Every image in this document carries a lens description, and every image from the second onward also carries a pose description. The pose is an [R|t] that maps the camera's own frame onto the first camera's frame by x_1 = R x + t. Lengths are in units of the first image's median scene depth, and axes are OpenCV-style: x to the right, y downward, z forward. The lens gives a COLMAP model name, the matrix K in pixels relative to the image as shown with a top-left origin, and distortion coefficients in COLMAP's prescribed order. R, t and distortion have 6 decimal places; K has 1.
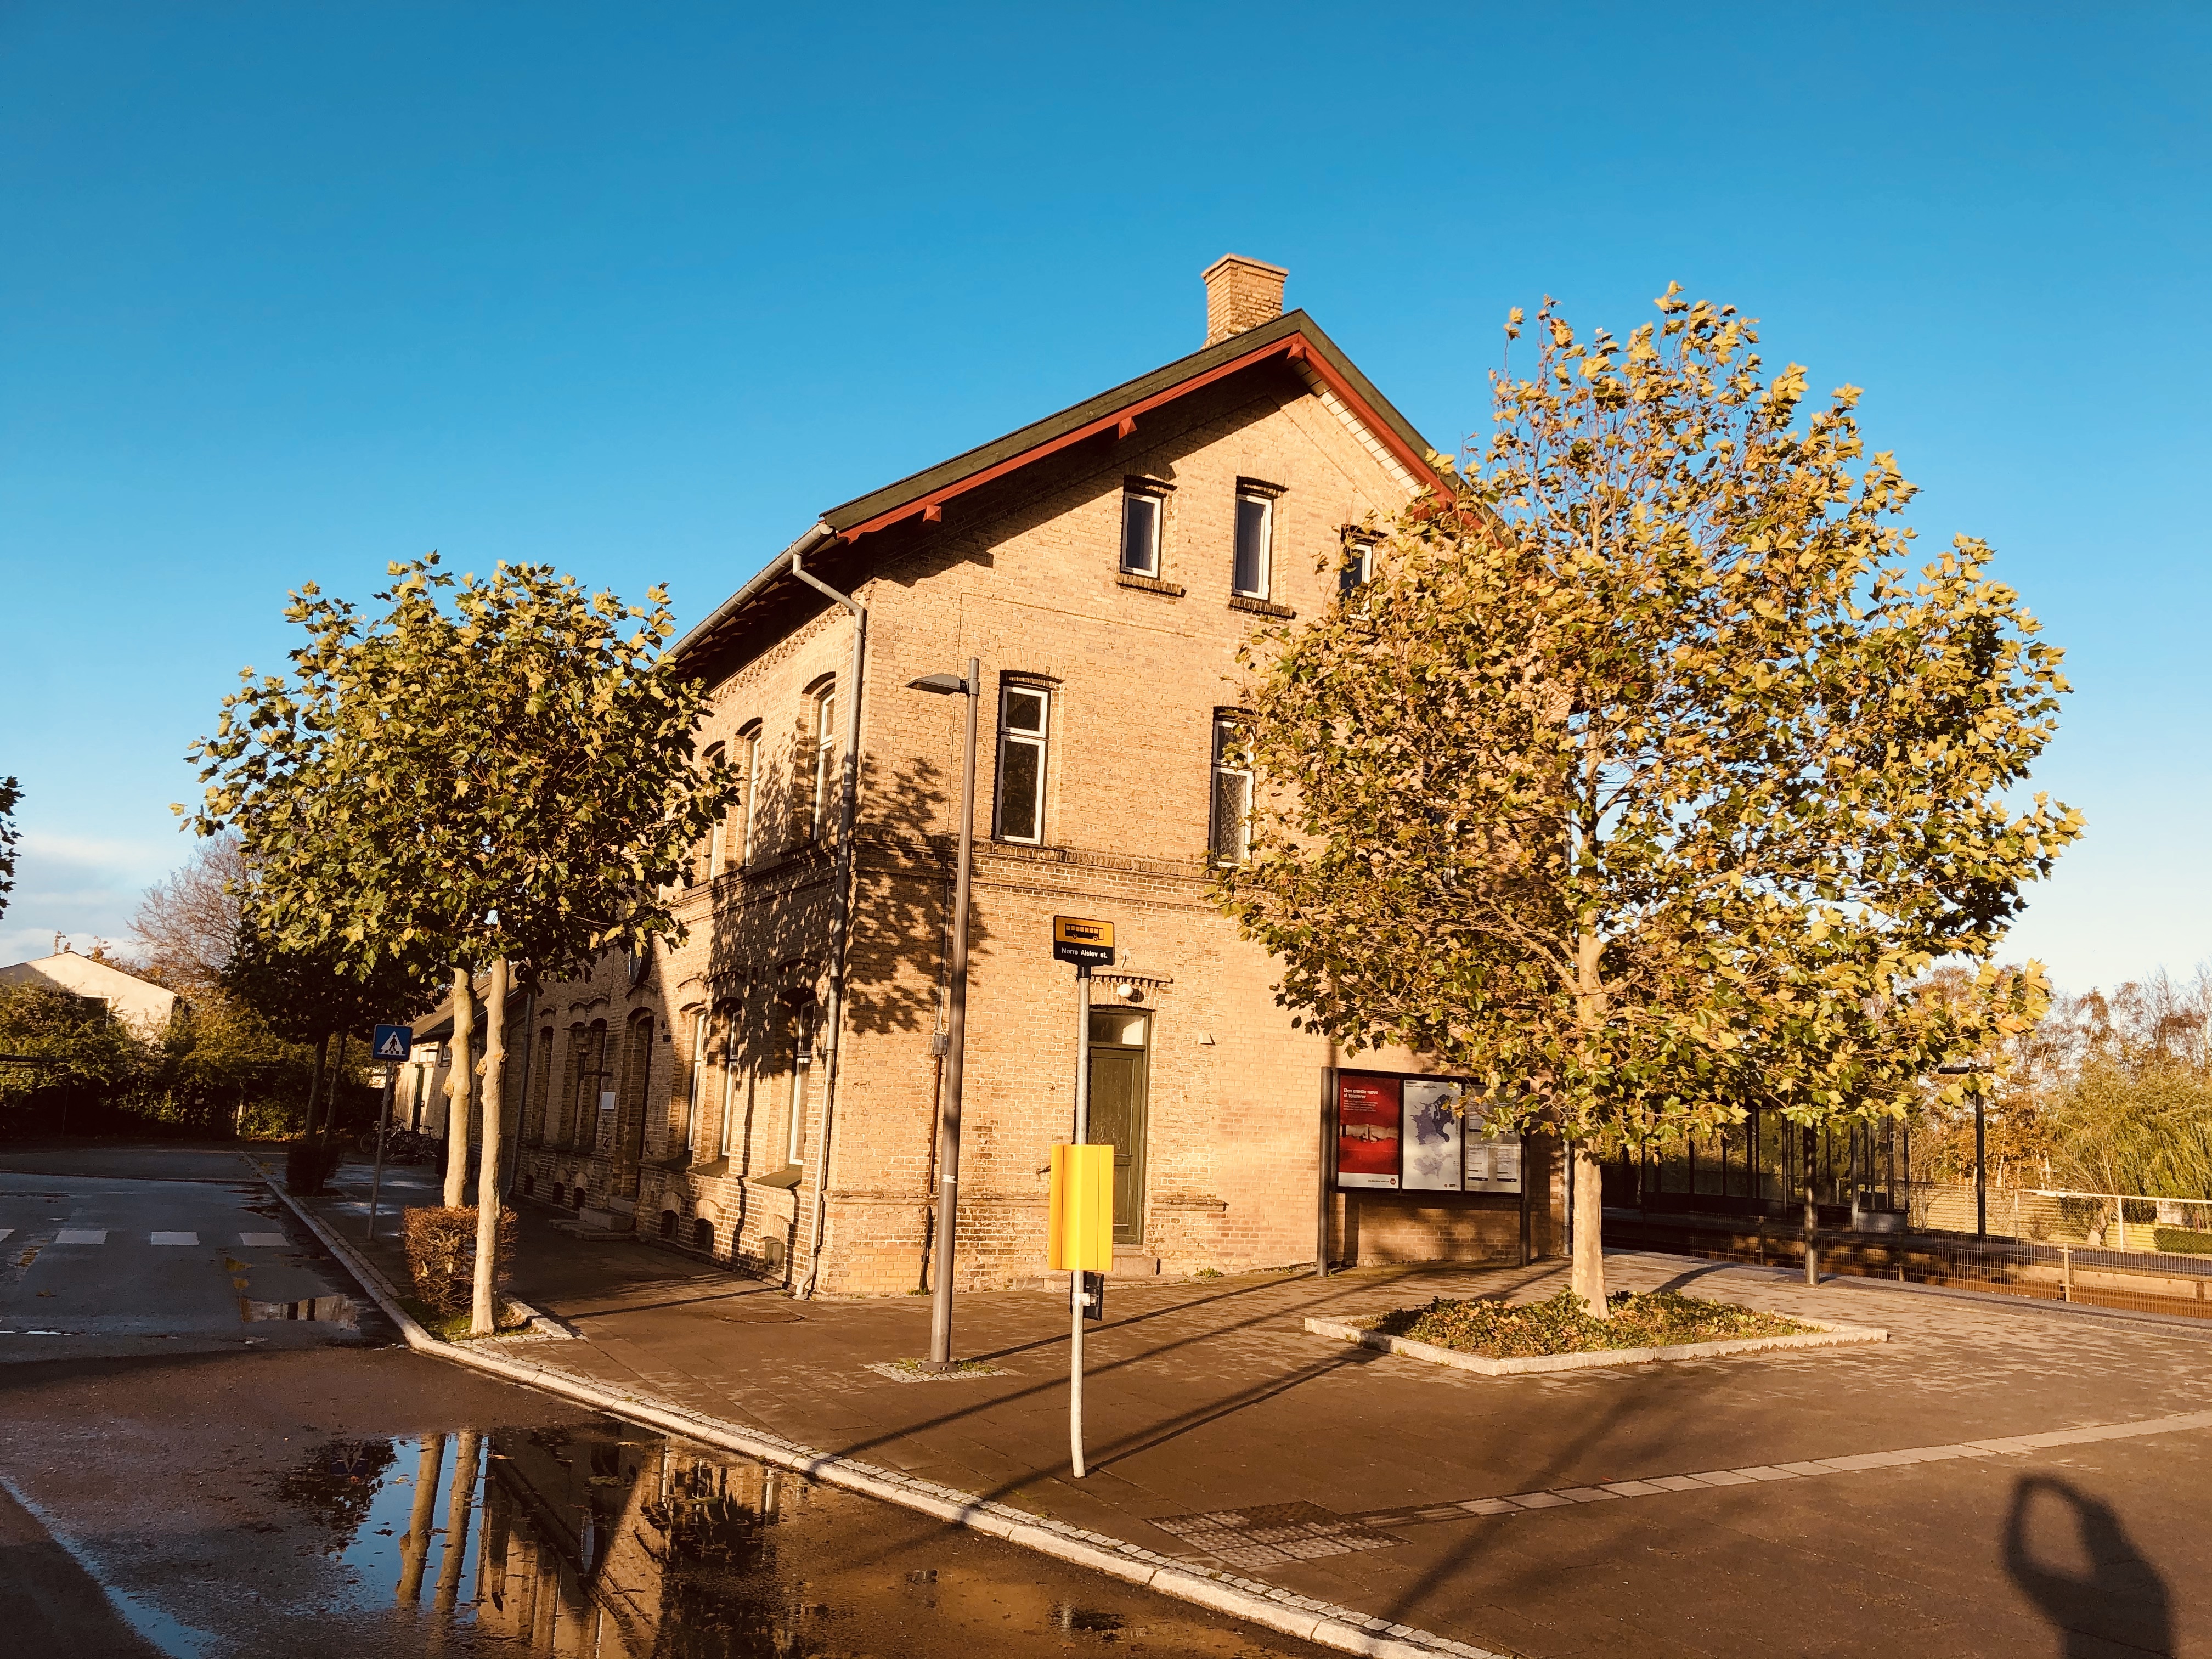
lens RADIAL K [[1795.7, 0, 1106.1], [0, 1795.7, 859.3], [0, 0, 1]] dist [0.097935, -0.140109]
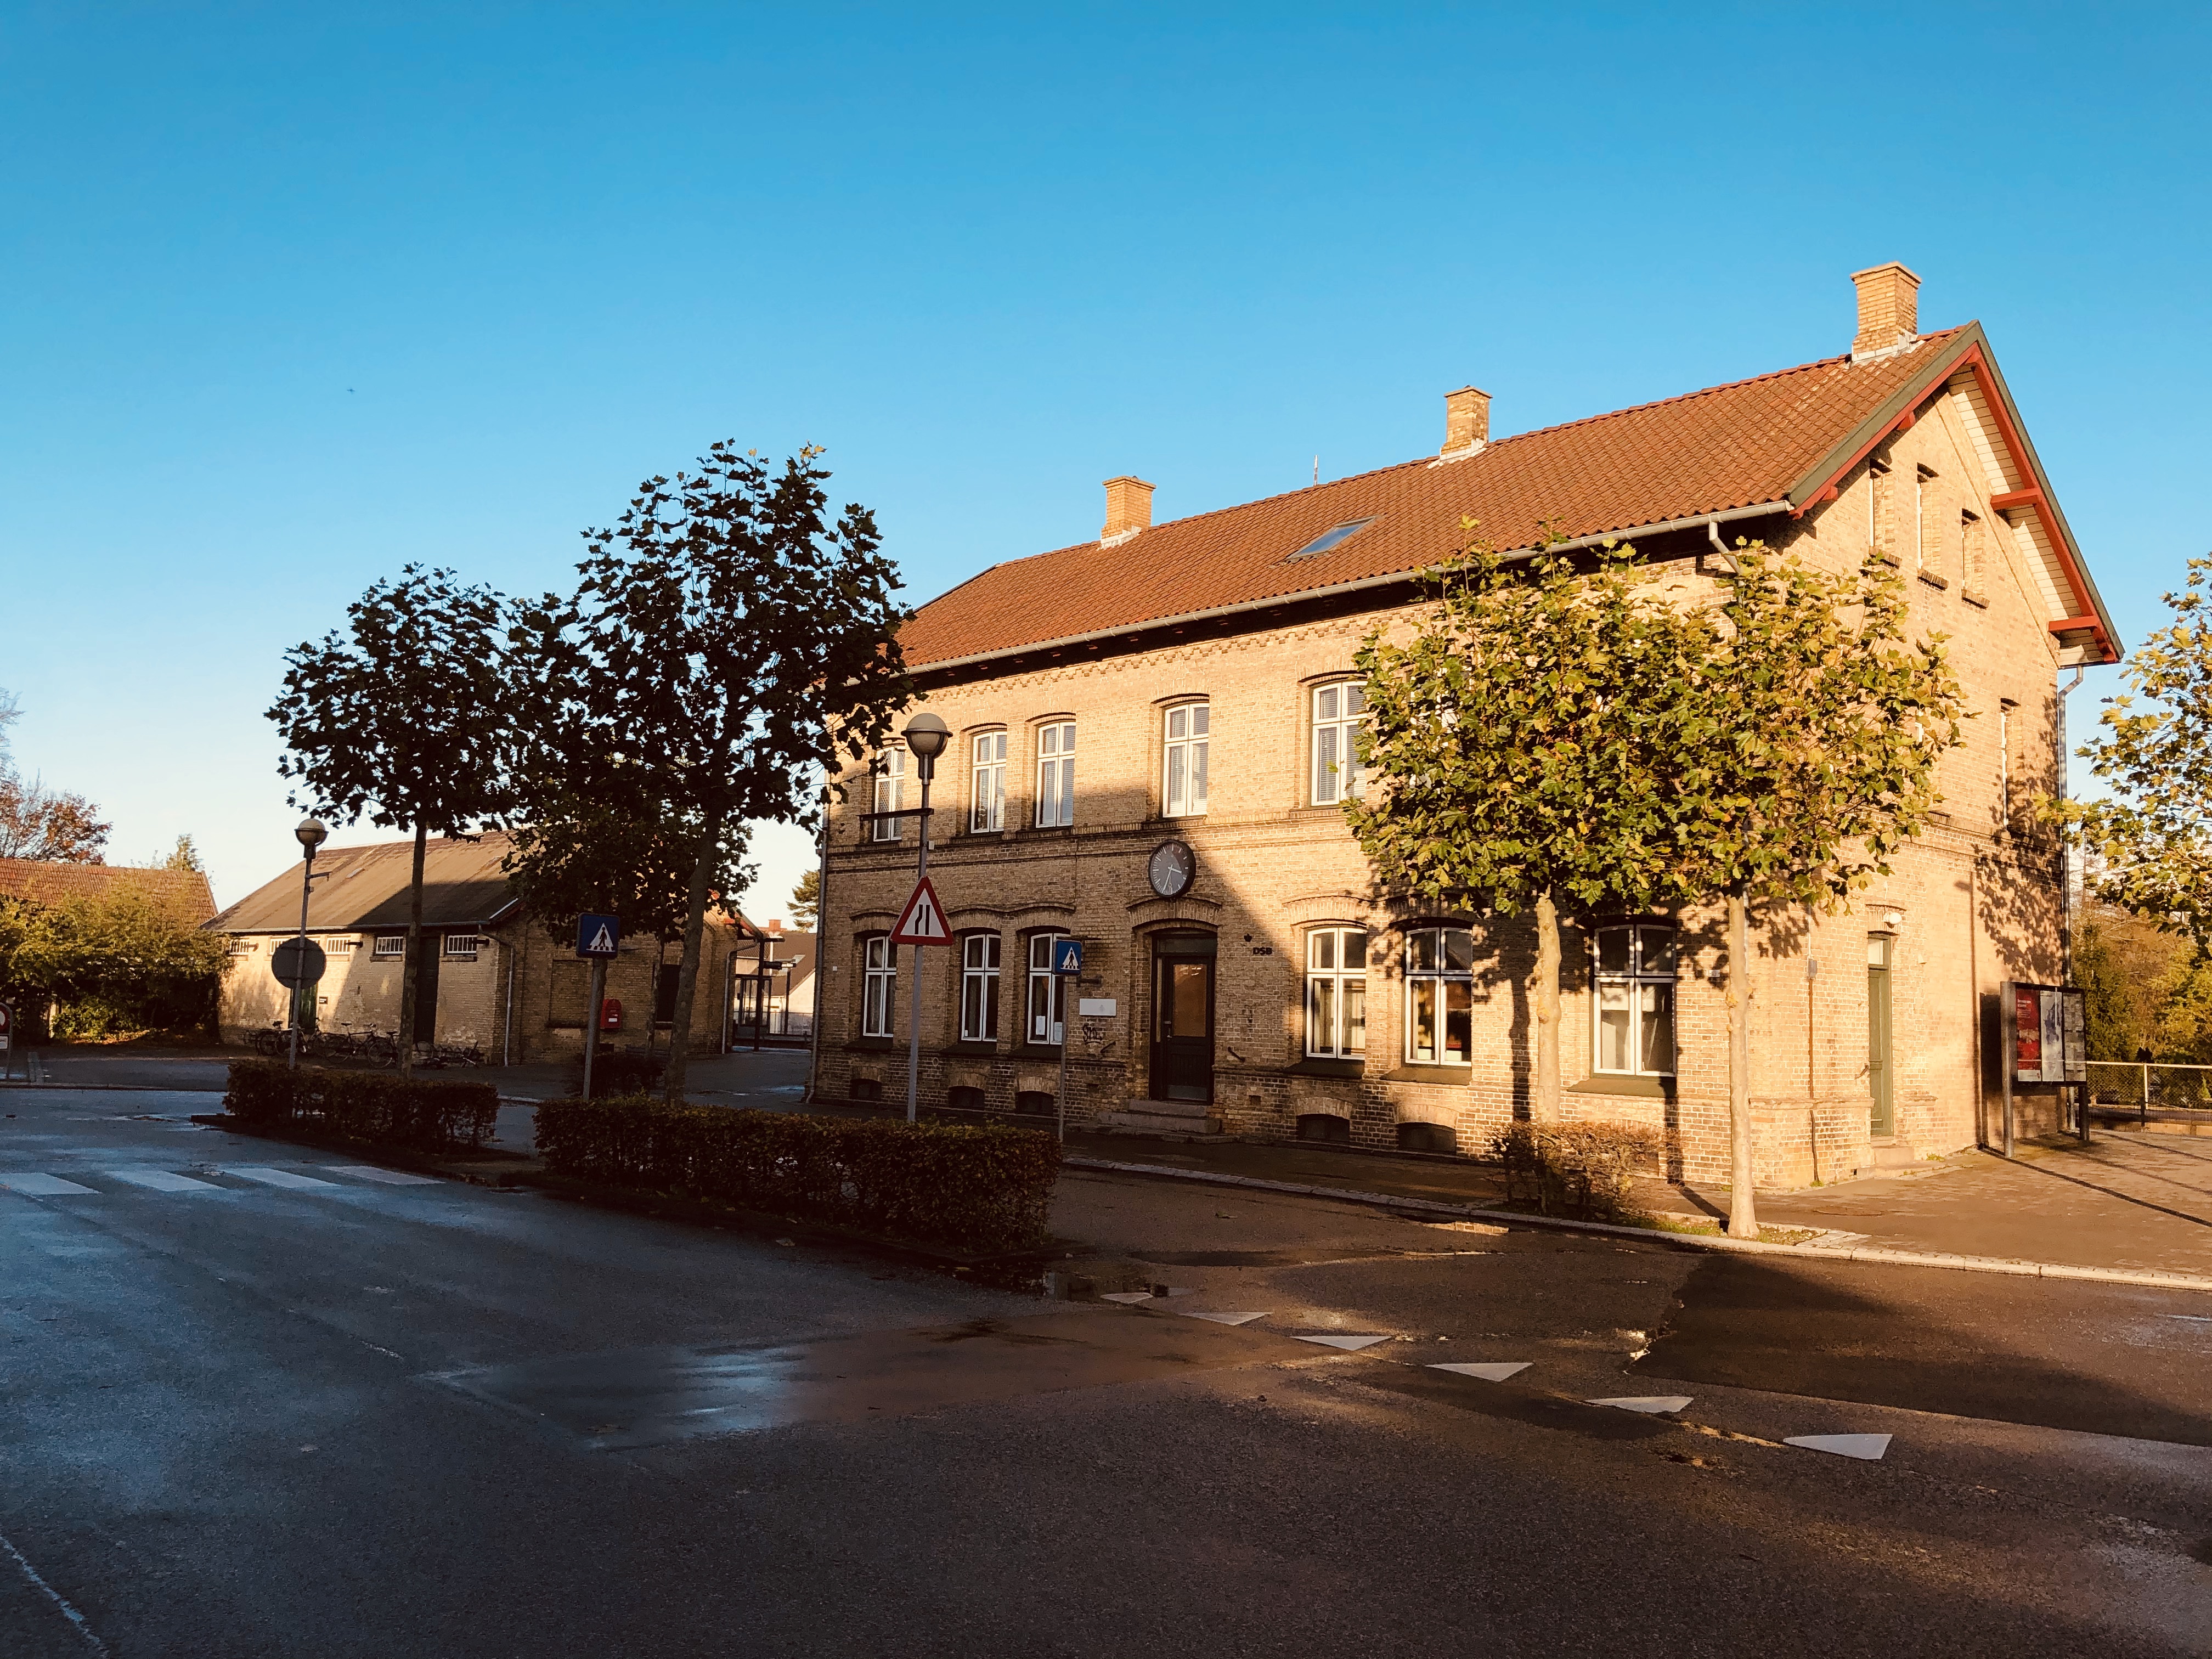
lens RADIAL K [[1801.1, 0, 1106.0], [0, 1801.1, 829.5], [0, 0, 1]] dist [0.138362, -0.310886]
pose [[0.952754, 0.013446, 0.303446, -0.807300], [-0.029963, 0.998308, 0.049843, -0.025069], [-0.302262, -0.056580, 0.951544, 0.049205]]
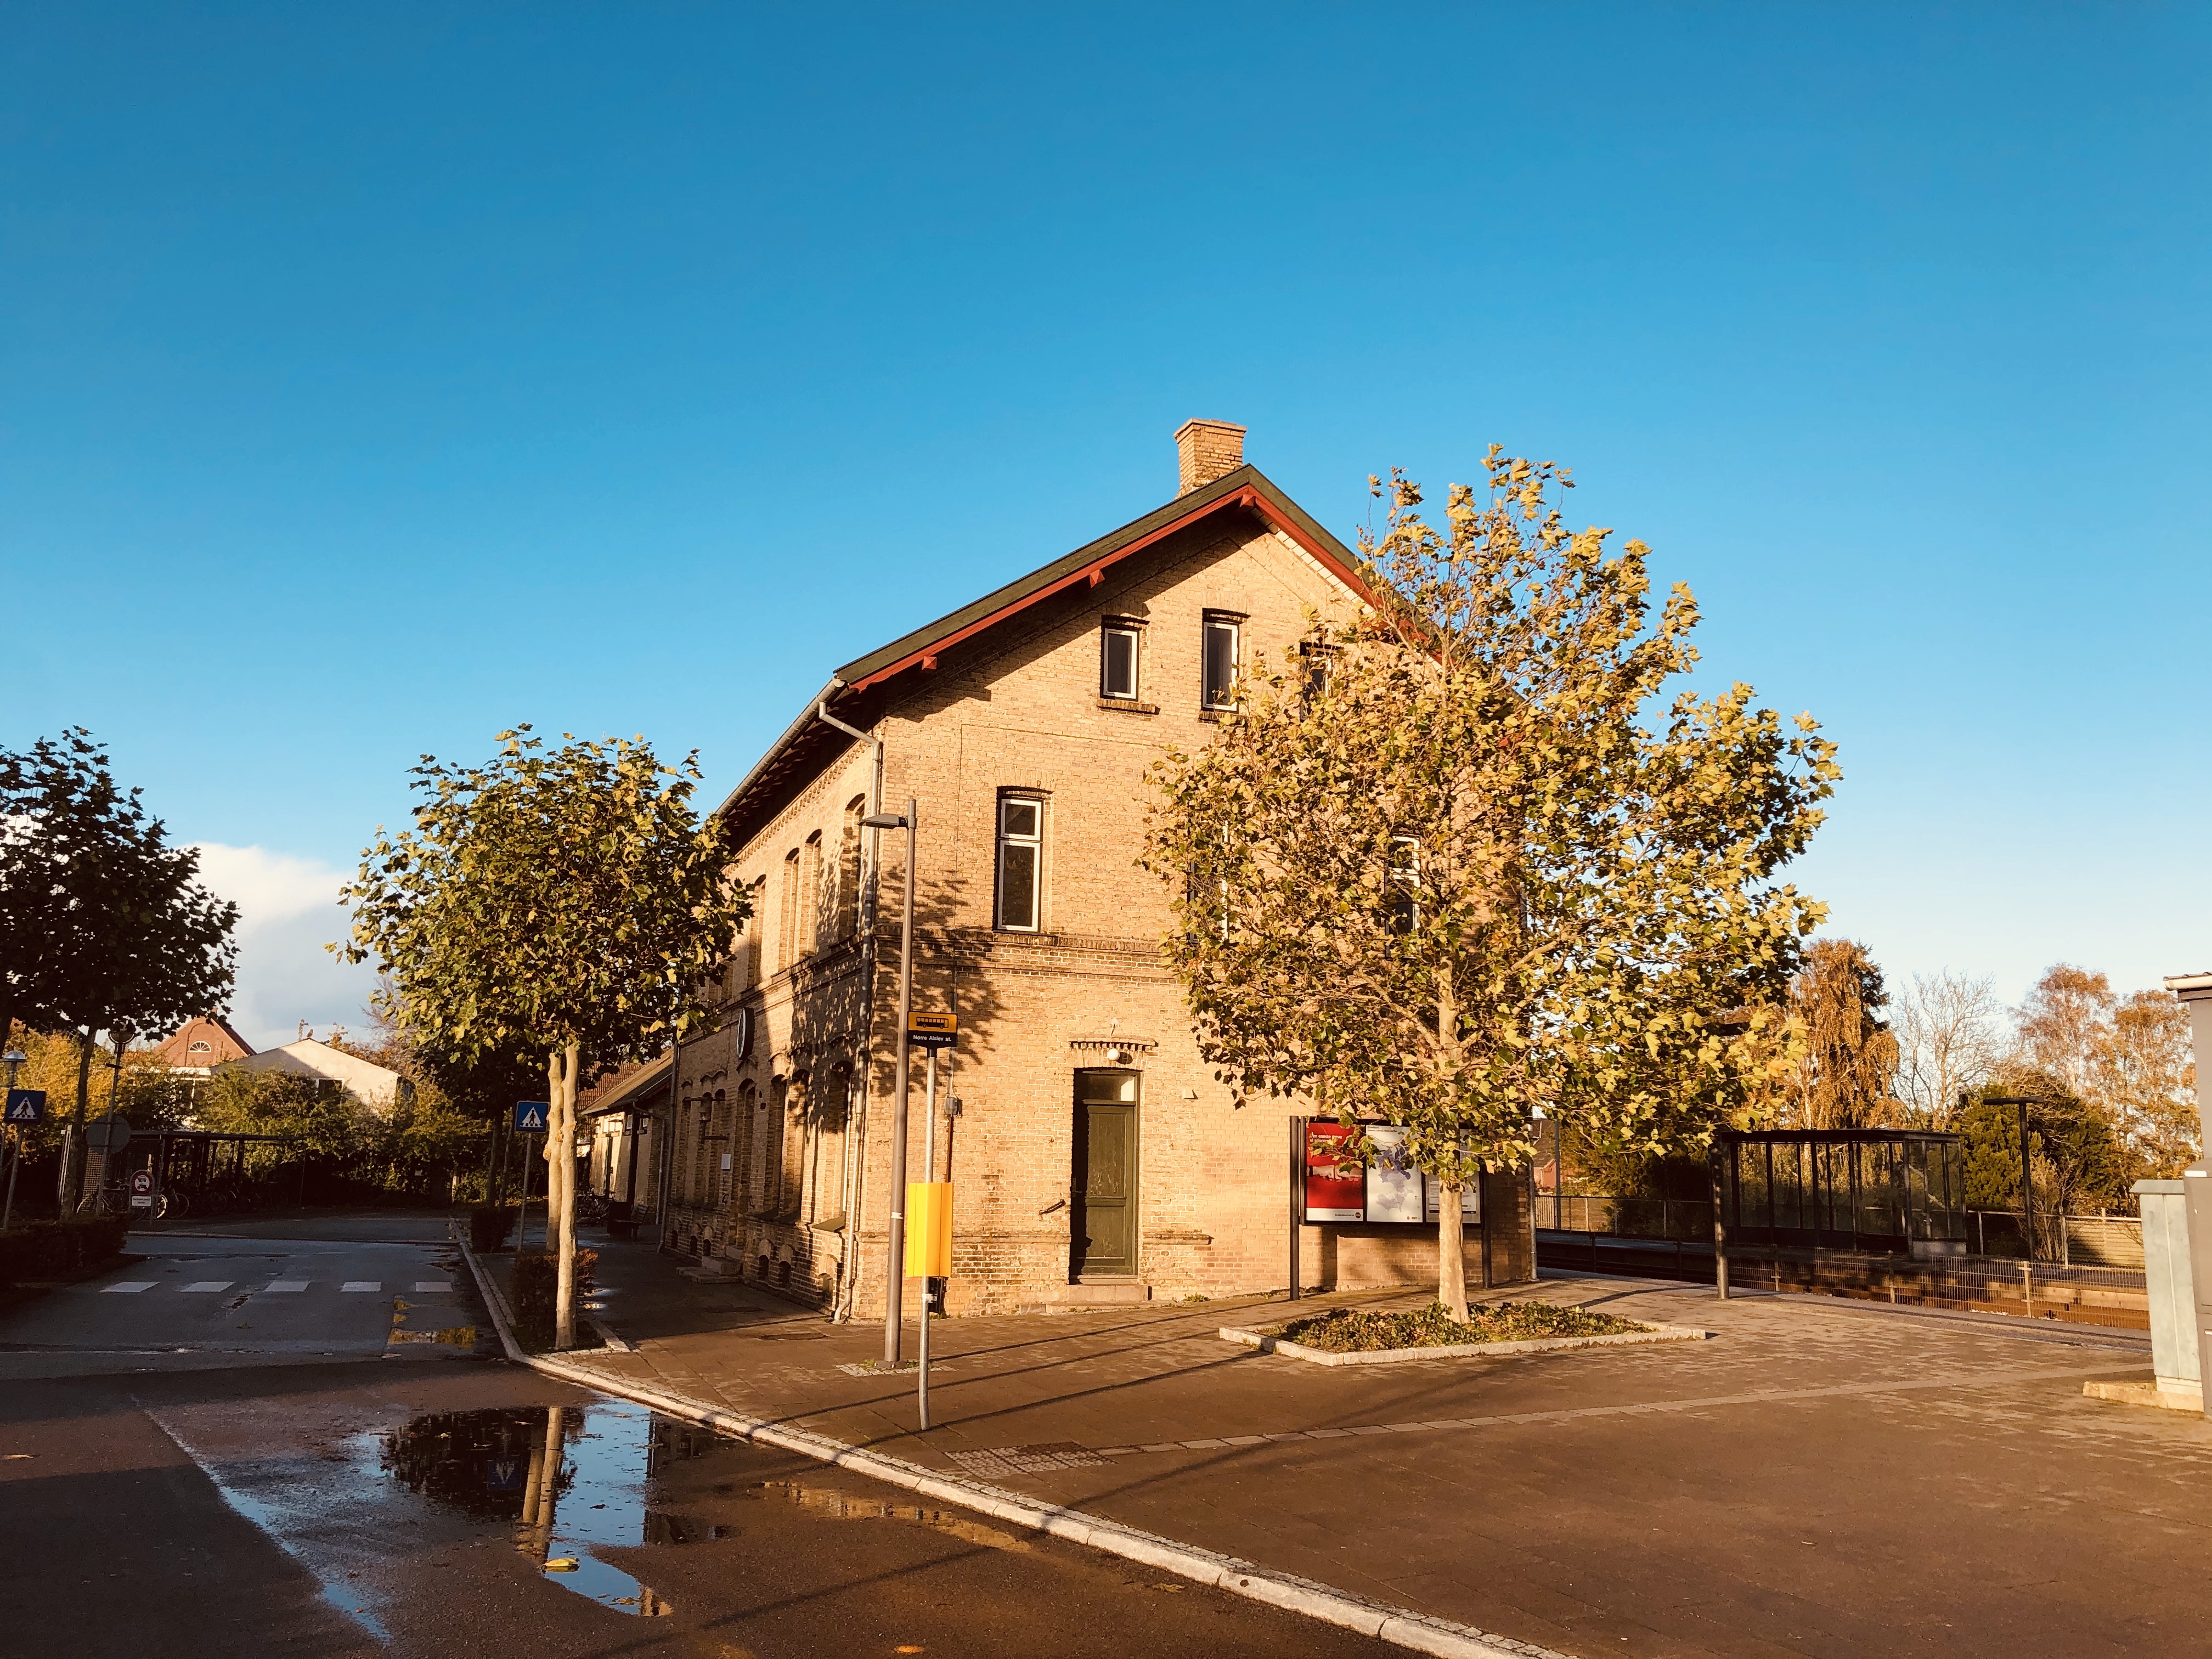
lens RADIAL K [[1801.1, 0, 1106.0], [0, 1801.1, 829.5], [0, 0, 1]] dist [0.138362, -0.310886]
pose [[0.992994, -0.044011, -0.109663, 0.139069], [0.039041, 0.998129, -0.047062, -0.017616], [0.111529, 0.042451, 0.992854, -0.170321]]
